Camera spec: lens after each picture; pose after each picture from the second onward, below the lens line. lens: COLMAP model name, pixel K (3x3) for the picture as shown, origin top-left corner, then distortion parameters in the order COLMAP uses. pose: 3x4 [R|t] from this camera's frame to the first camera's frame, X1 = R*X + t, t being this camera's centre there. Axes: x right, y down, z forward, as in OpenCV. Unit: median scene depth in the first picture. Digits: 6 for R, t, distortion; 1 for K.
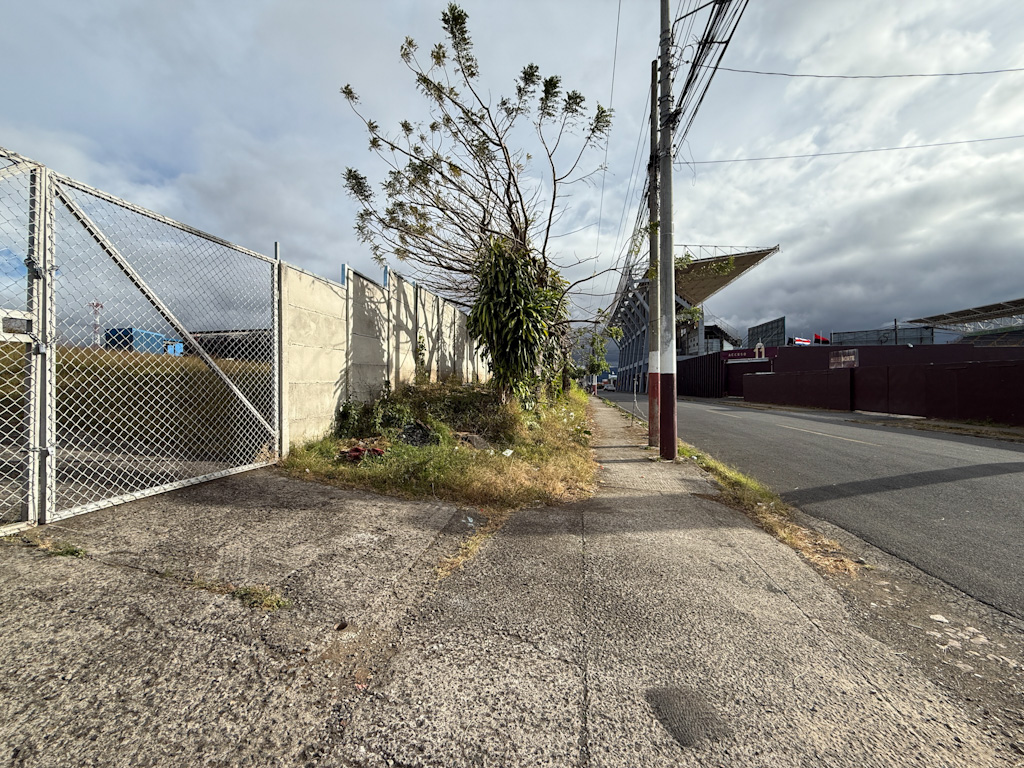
lens RADIAL K [[412.6, 0, 512.0], [0, 412.6, 384.0], [0, 0, 1]] dist [-0.000813, -0.000057]
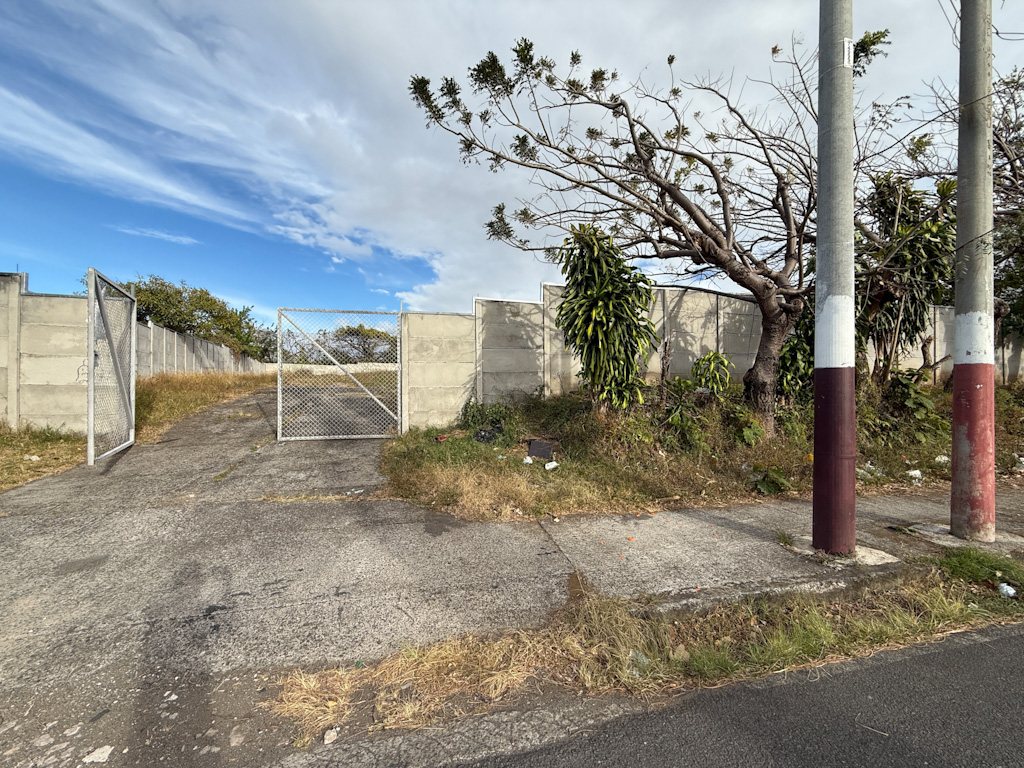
lens RADIAL K [[412.6, 0, 512.0], [0, 412.6, 384.0], [0, 0, 1]] dist [-0.000813, -0.000057]
pose [[0.379967, -0.005221, -0.924985, 1.092492], [0.002840, 0.999986, -0.004478, -0.008698], [0.924996, -0.000926, 0.379976, 0.783917]]
